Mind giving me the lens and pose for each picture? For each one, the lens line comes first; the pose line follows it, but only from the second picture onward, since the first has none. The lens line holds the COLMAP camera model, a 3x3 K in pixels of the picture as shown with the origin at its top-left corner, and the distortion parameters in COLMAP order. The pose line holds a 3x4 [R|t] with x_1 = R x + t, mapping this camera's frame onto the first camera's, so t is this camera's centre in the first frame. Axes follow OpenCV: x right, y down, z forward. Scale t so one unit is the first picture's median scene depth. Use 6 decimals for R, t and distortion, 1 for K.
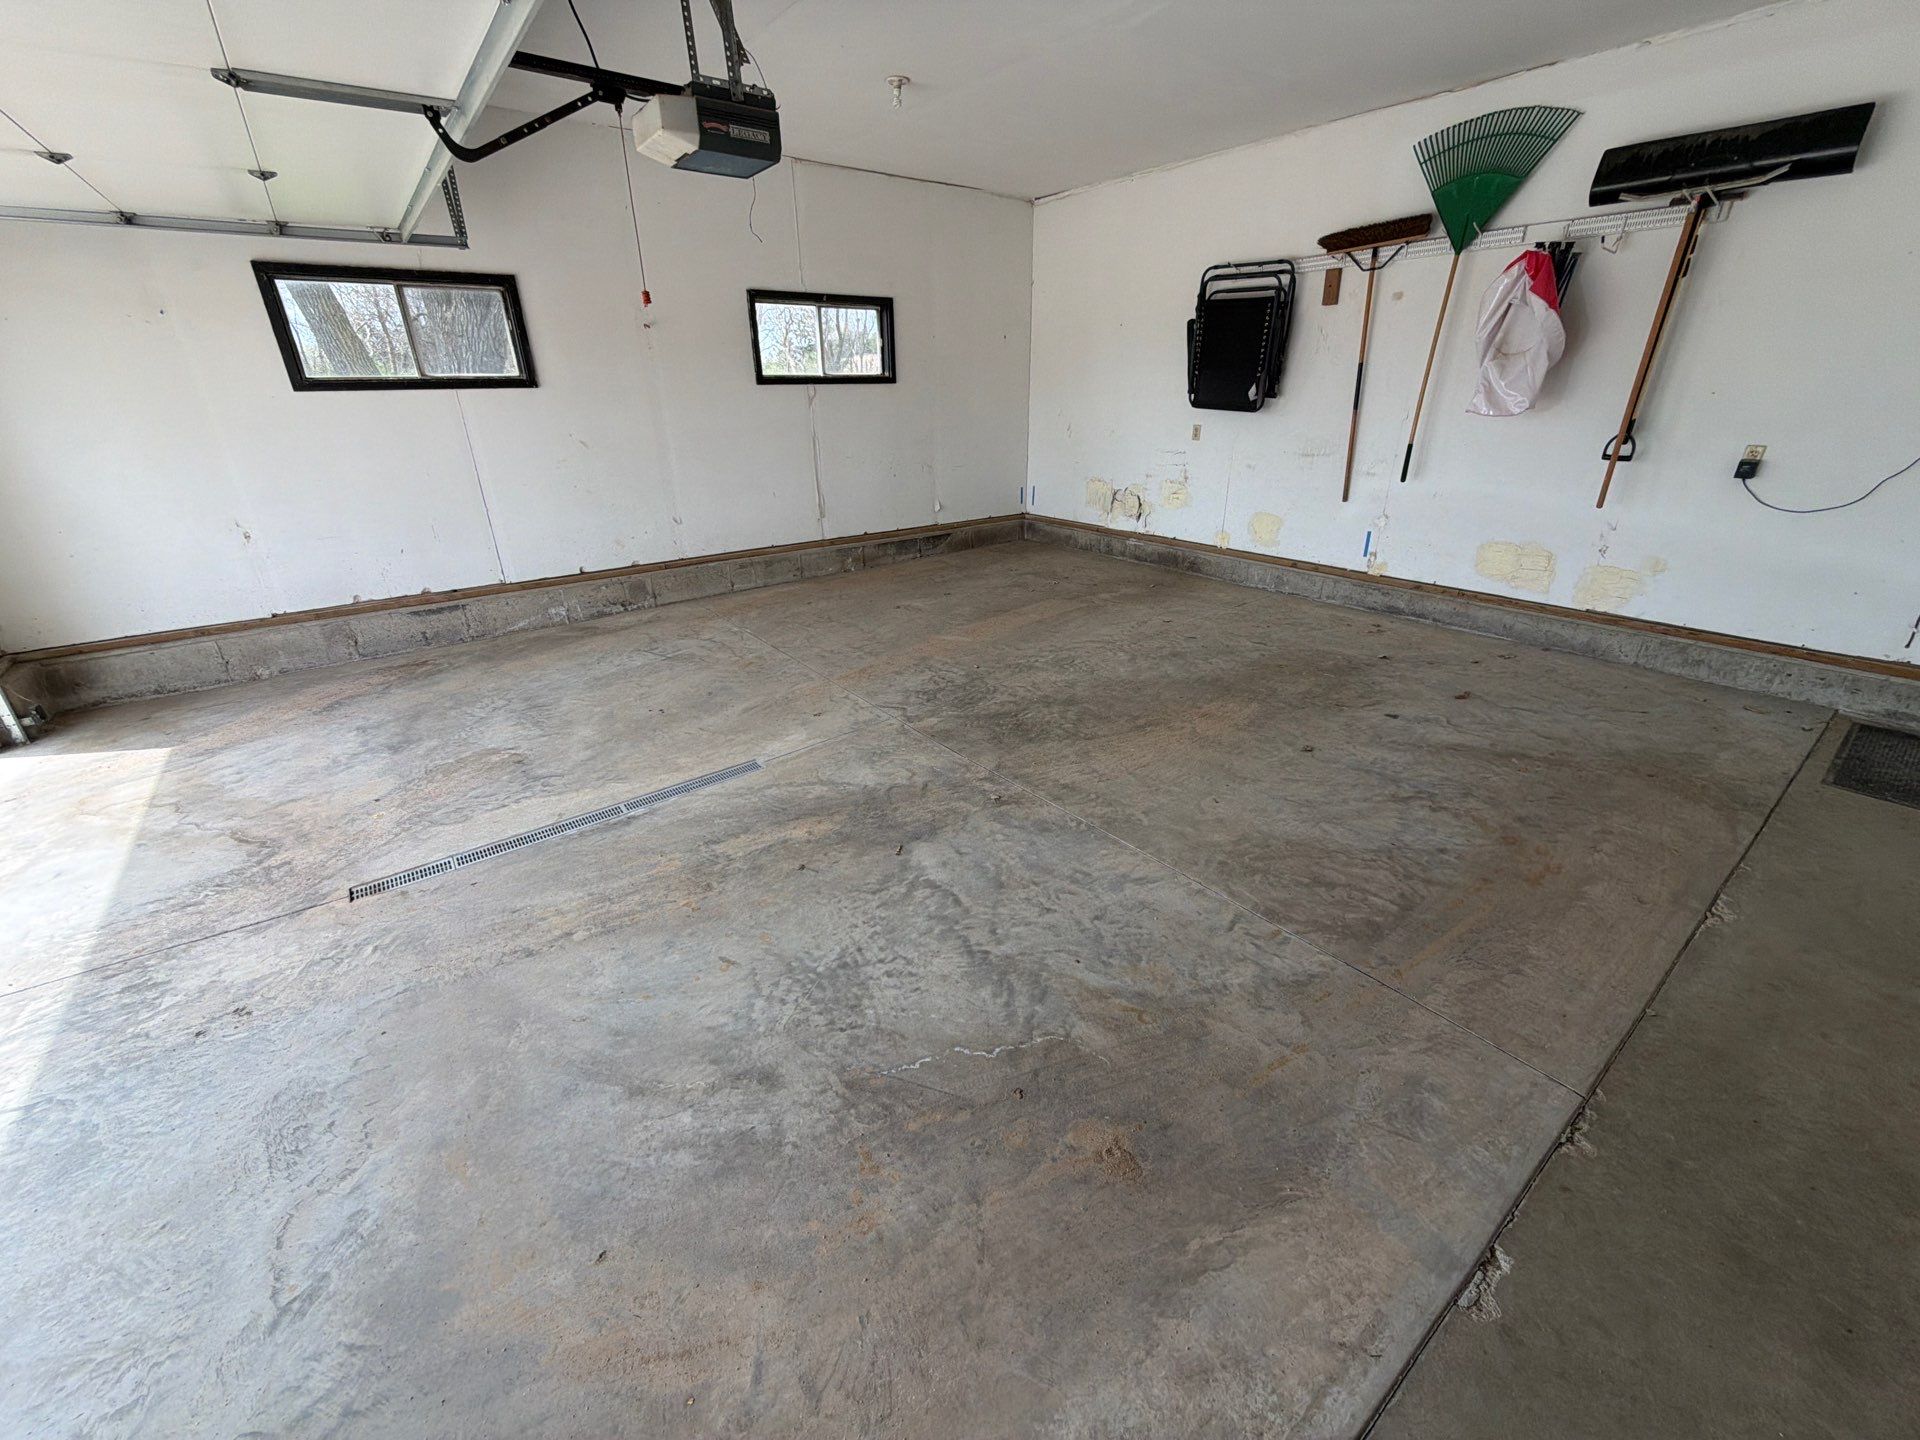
lens RADIAL K [[770.7, 0, 954.9], [0, 770.7, 721.7], [0, 0, 1]] dist [-0.004960, 0.000405]
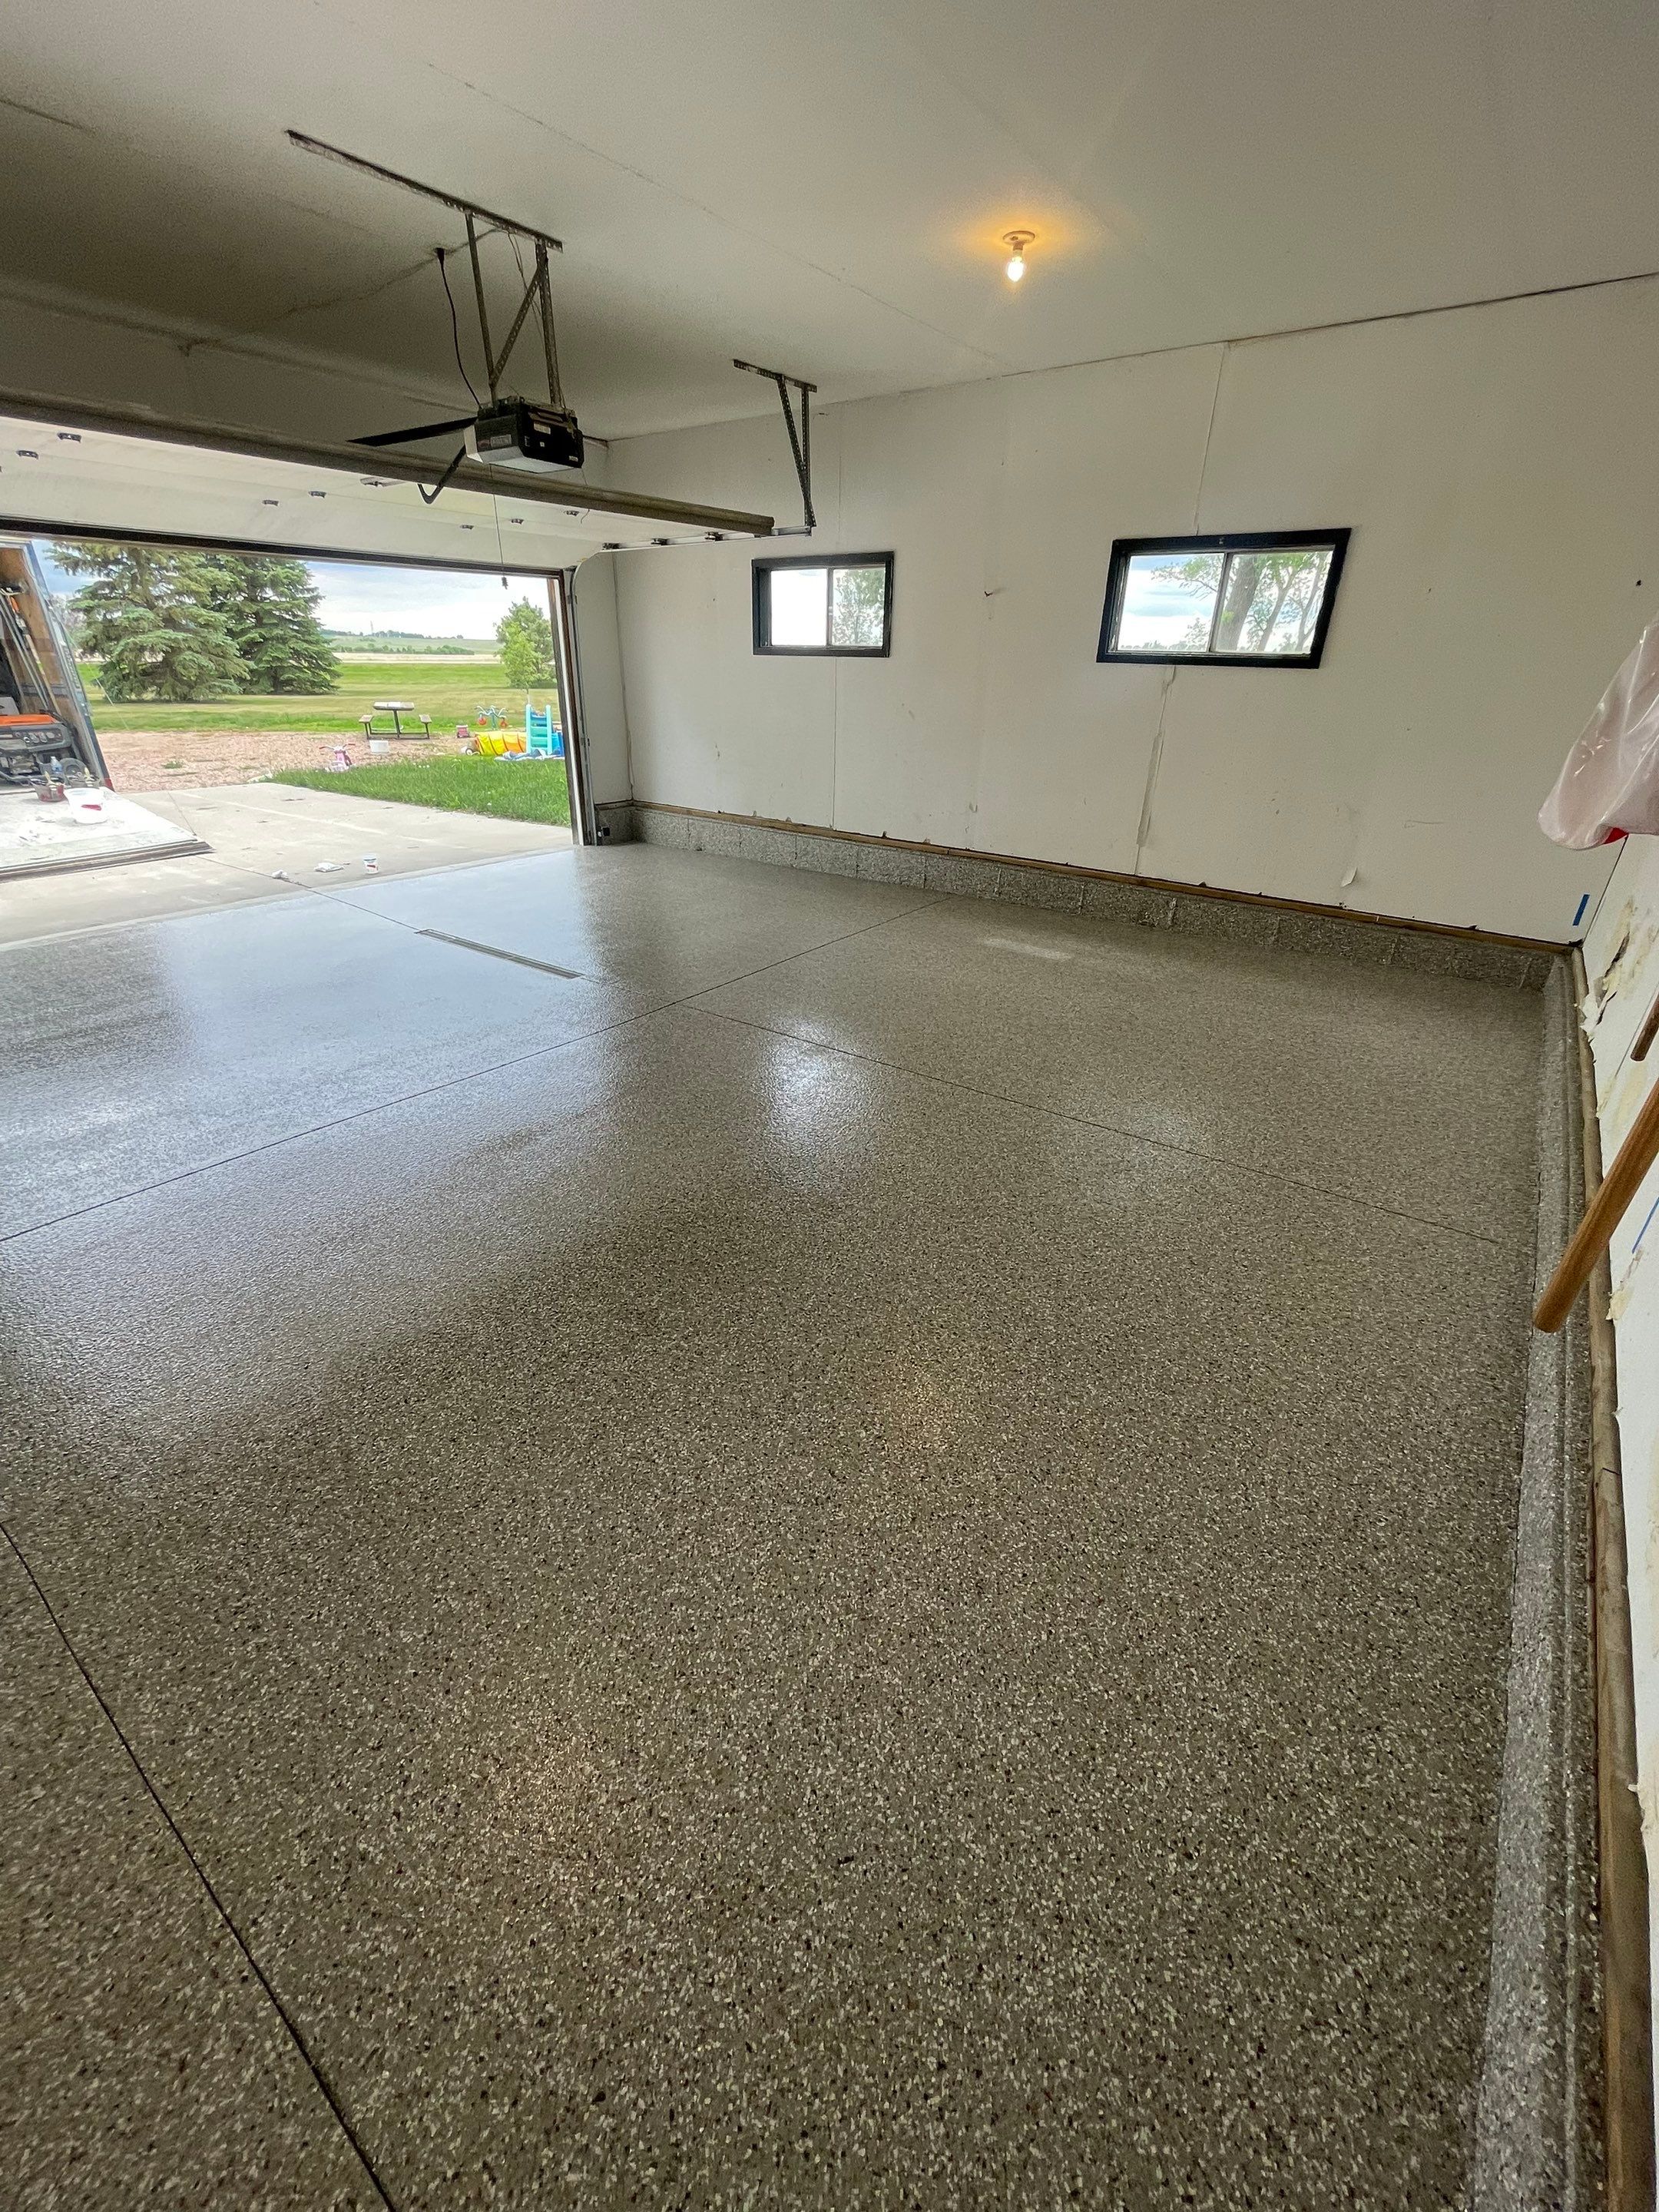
lens RADIAL K [[887.9, 0, 827.5], [0, 887.9, 1108.7], [0, 0, 1]] dist [-0.004960, 0.000405]
pose [[0.269401, 0.450162, -0.851338, 0.793774], [-0.410244, 0.853444, 0.321455, -0.262967], [0.871276, 0.262656, 0.414595, 0.582504]]
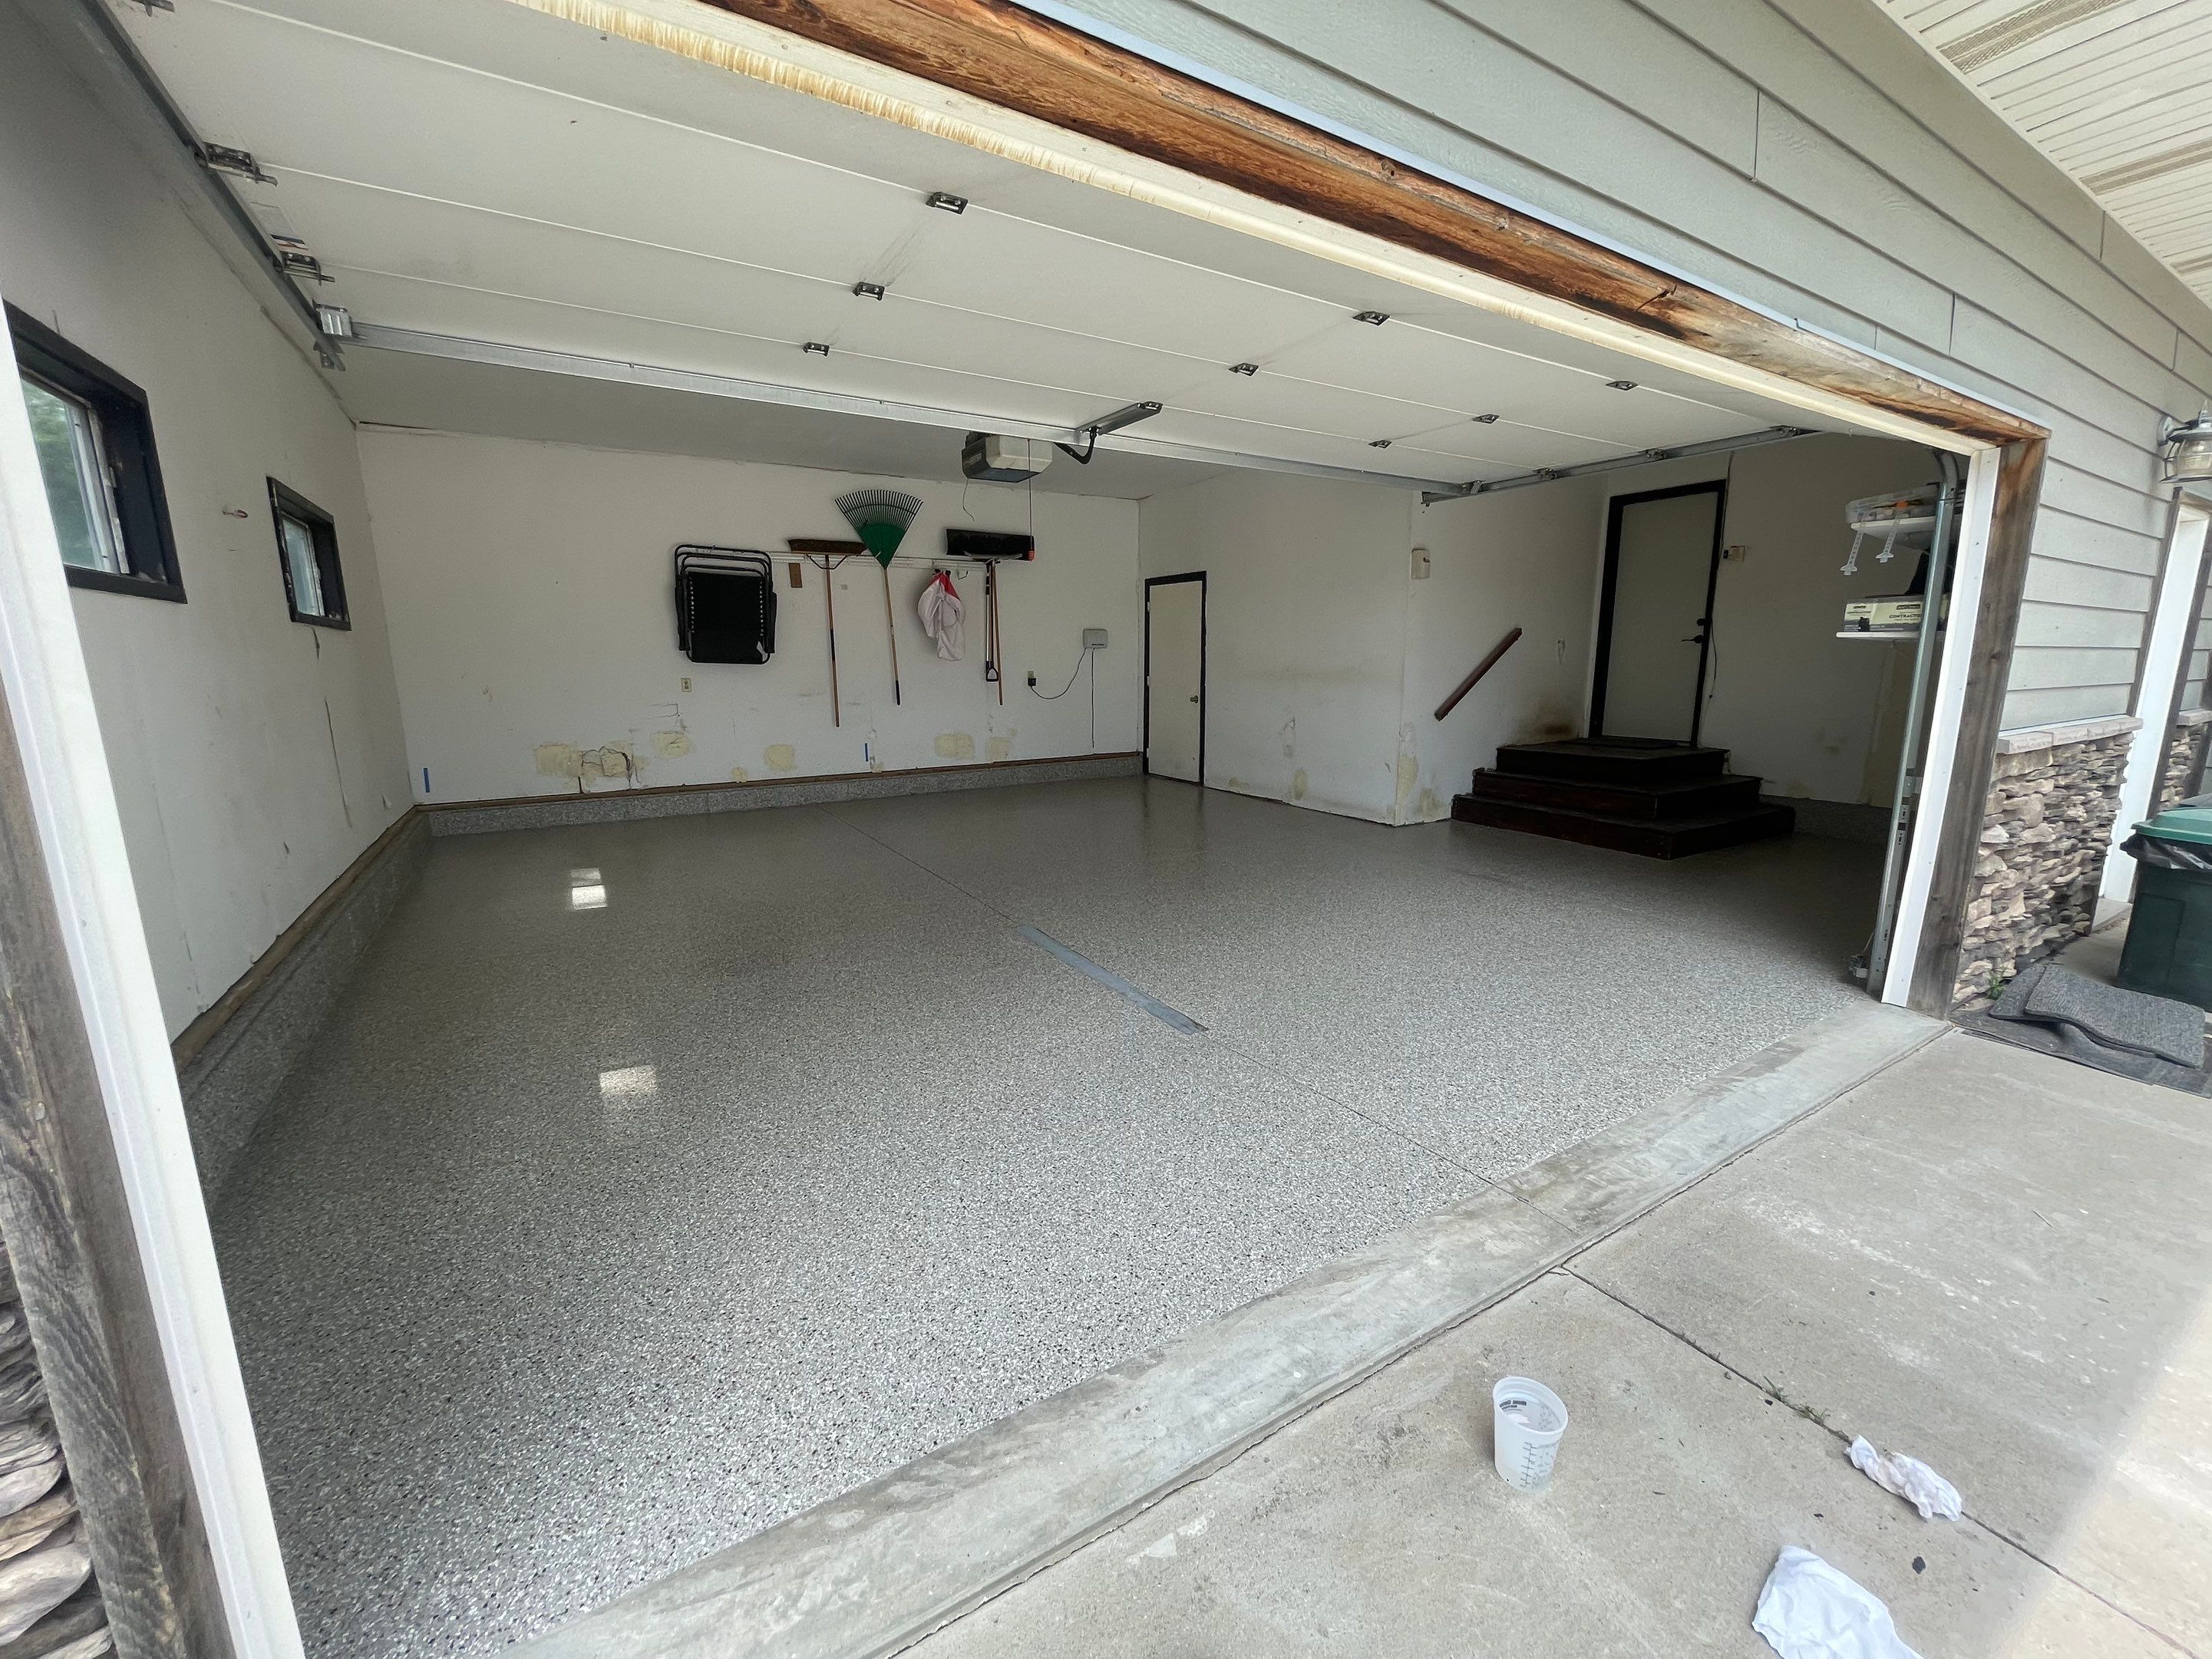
lens RADIAL K [[887.8, 0, 1107.9], [0, 887.8, 831.0], [0, 0, 1]] dist [-0.004960, 0.000405]
pose [[0.101874, -0.176390, 0.979034, -1.079774], [0.408941, 0.904580, 0.120424, -0.125800], [-0.906857, 0.388099, 0.164286, 0.429819]]
